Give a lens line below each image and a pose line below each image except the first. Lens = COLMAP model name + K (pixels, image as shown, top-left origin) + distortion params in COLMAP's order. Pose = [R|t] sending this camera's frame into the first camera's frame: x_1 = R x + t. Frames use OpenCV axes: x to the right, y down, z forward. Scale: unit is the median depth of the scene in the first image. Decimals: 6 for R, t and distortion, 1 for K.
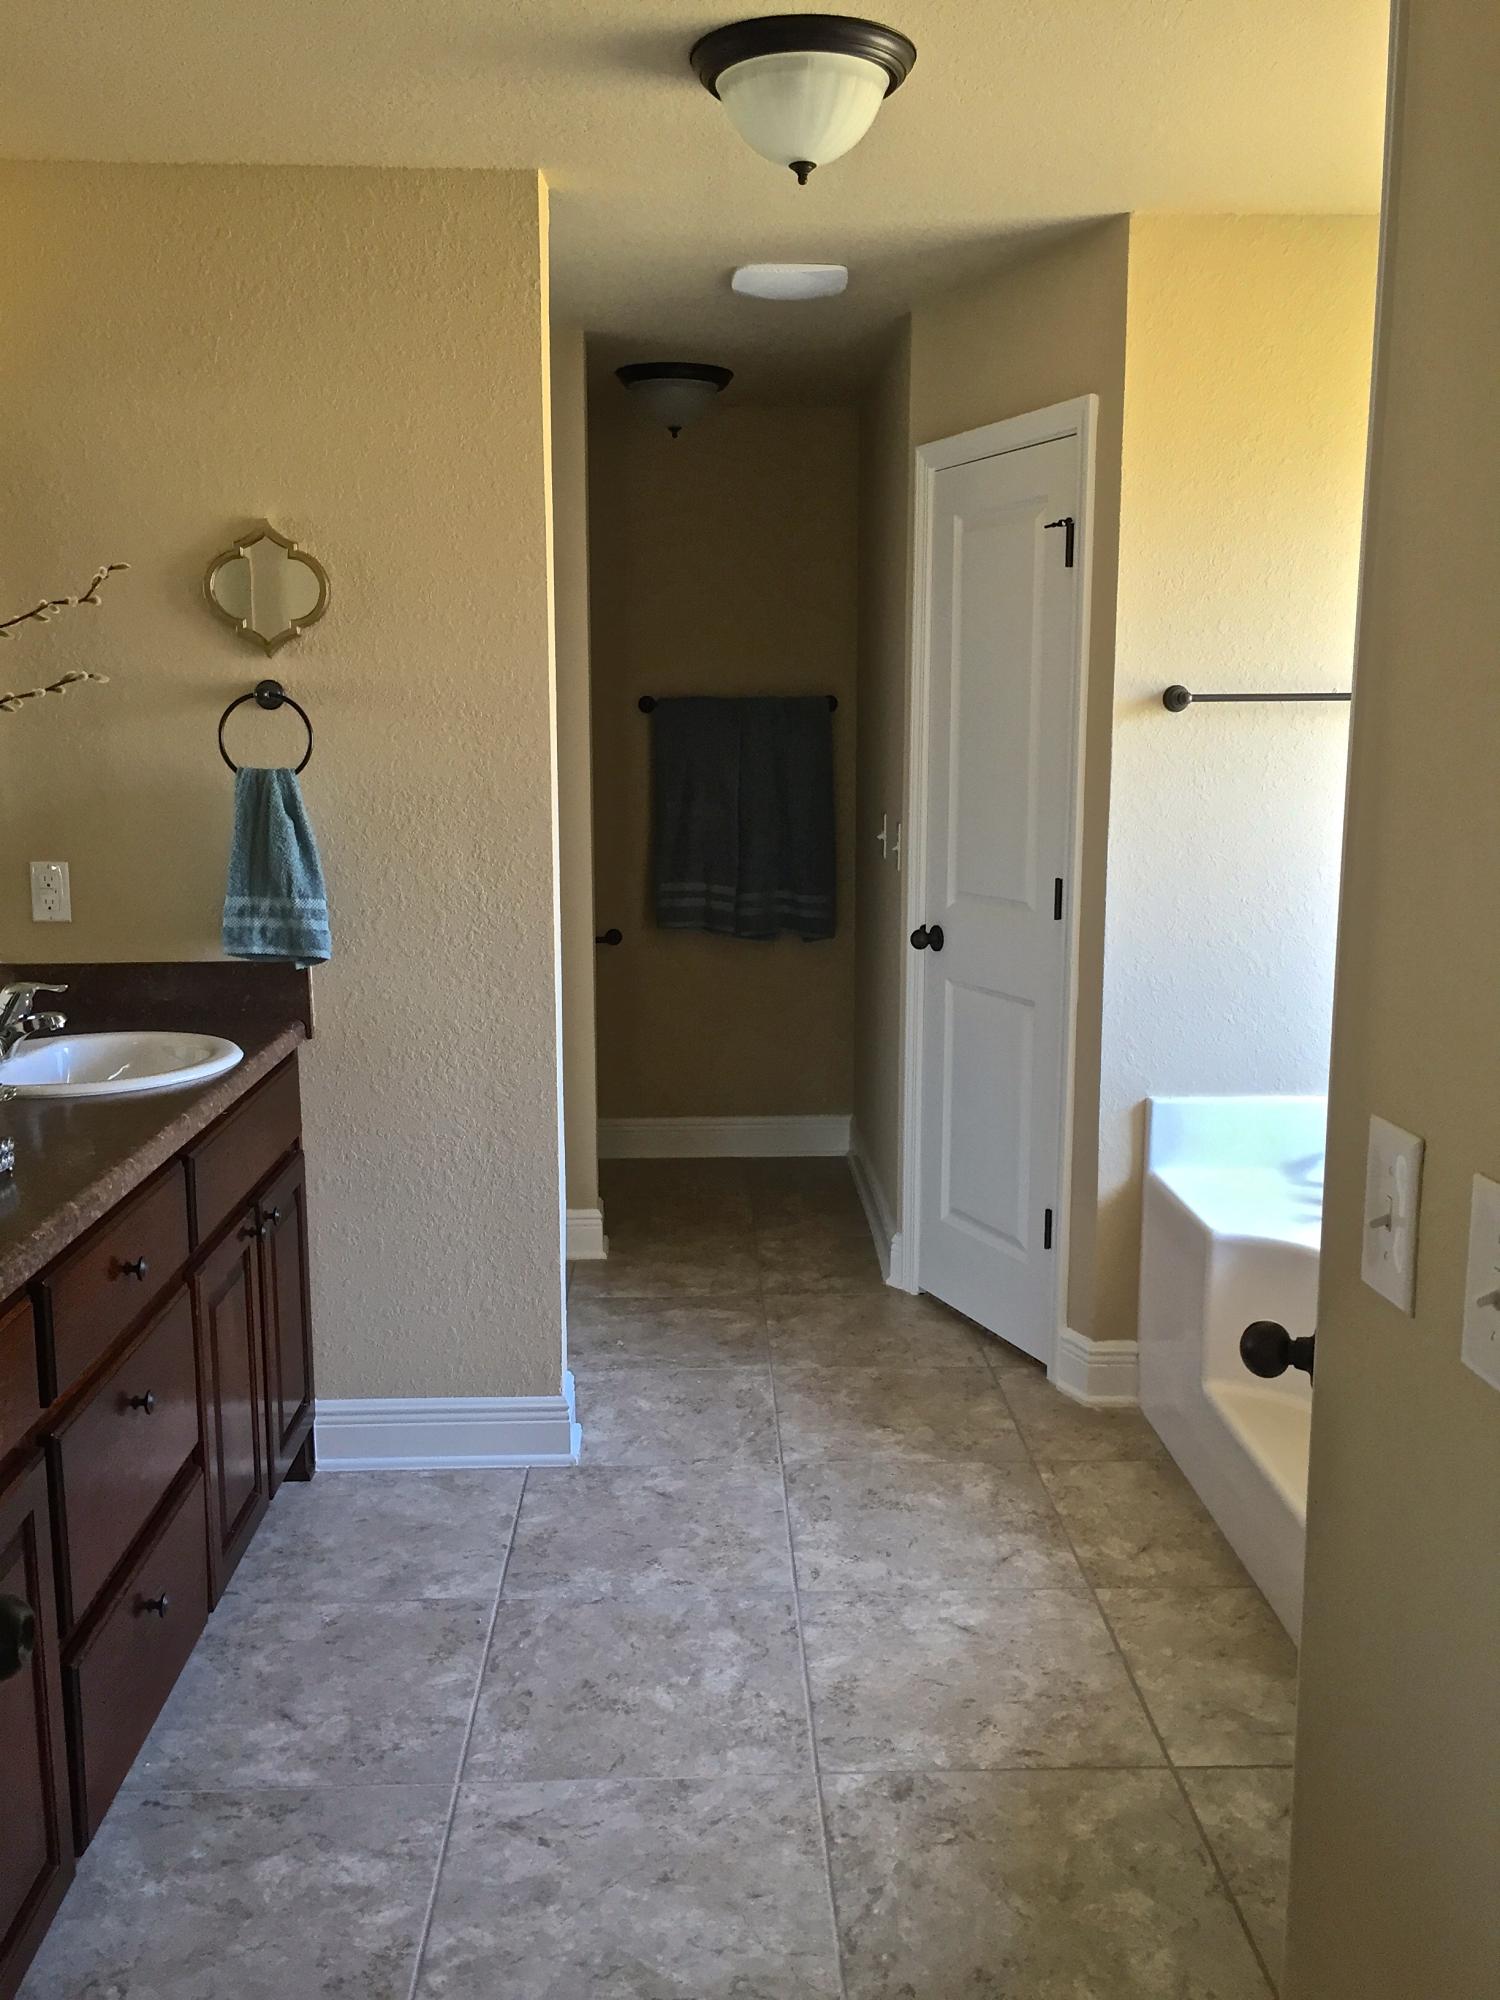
lens RADIAL K [[1714.4, 0, 750.0], [0, 1714.4, 999.1], [0, 0, 1]] dist [0.050027, -0.070074]
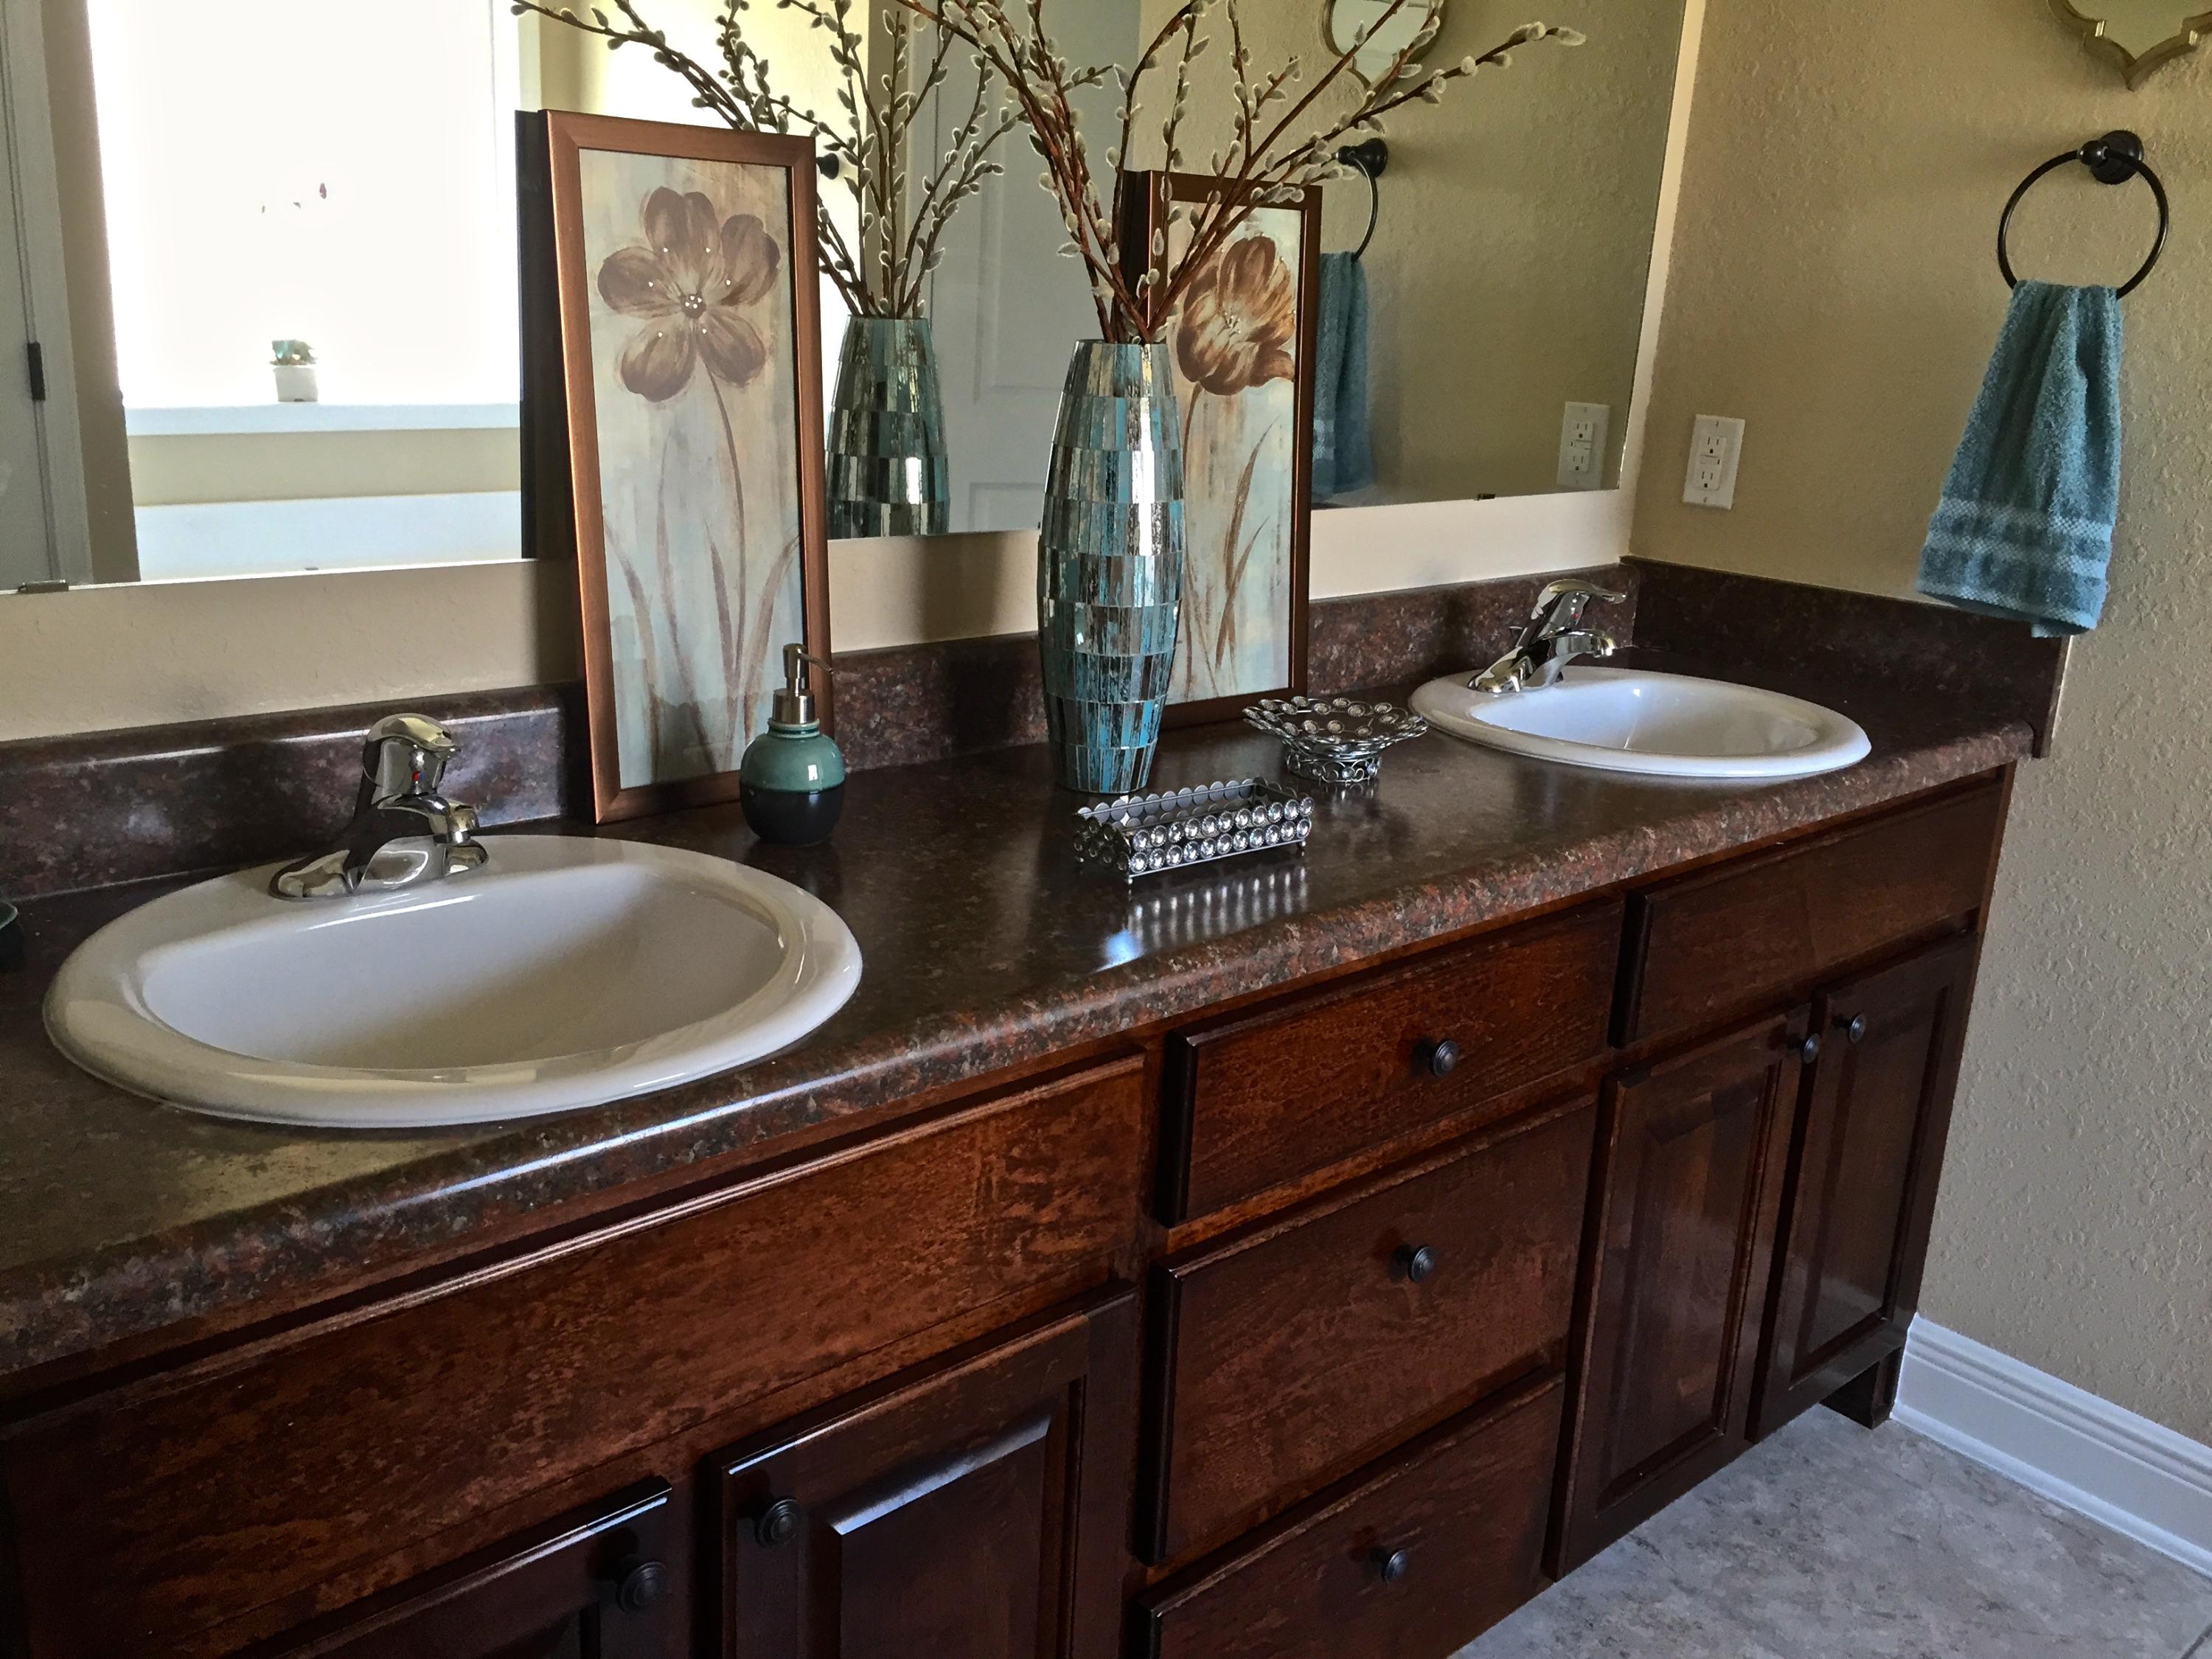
lens RADIAL K [[1896.1, 0, 1106.6], [0, 1896.1, 820.8], [0, 0, 1]] dist [0.050027, -0.070074]
pose [[0.633837, 0.249398, -0.732155, 0.030710], [-0.177128, 0.968237, 0.176473, -0.015837], [0.752912, 0.017830, 0.657880, 0.336226]]
